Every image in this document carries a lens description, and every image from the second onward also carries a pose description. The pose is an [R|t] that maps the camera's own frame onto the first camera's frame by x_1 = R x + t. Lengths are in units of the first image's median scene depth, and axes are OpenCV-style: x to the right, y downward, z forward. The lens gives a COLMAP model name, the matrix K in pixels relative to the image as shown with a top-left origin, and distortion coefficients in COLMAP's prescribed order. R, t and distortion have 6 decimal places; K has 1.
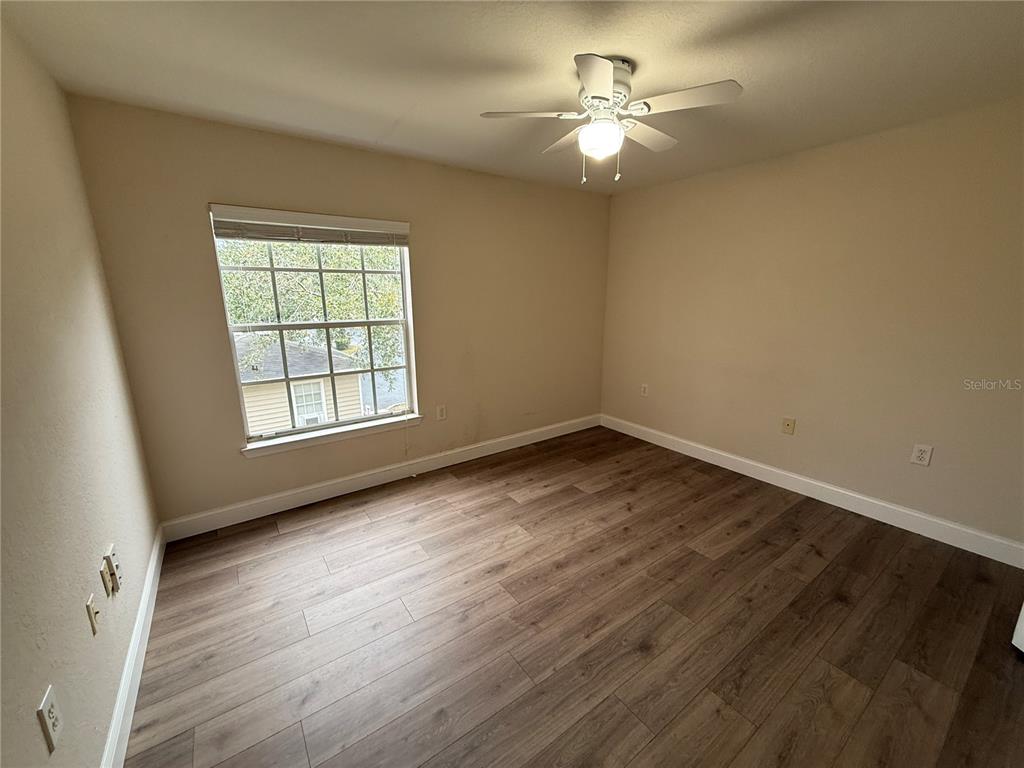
lens RADIAL K [[408.4, 0, 512.0], [0, 408.4, 384.0], [0, 0, 1]] dist [0.001987, 0.000842]
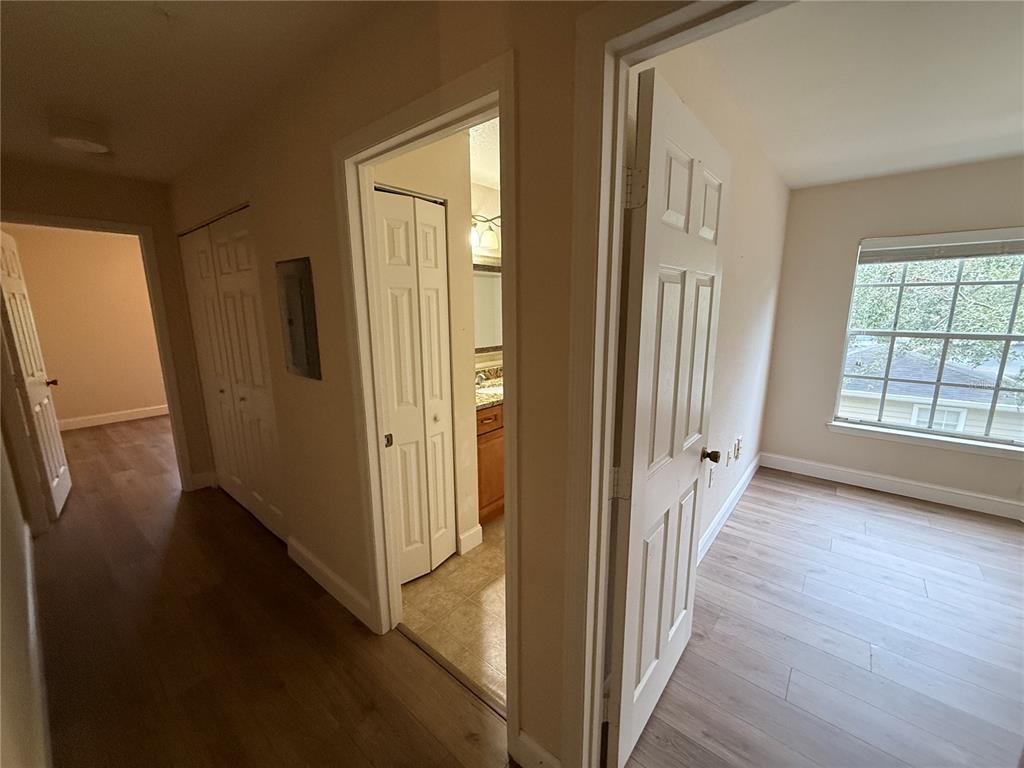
lens RADIAL K [[408.4, 0, 512.0], [0, 408.4, 384.0], [0, 0, 1]] dist [0.001987, 0.000842]
pose [[0.254091, 0.192771, -0.947775, 0.275982], [-0.210817, 0.967412, 0.140247, 0.062542], [0.943925, 0.164172, 0.286450, -0.323168]]
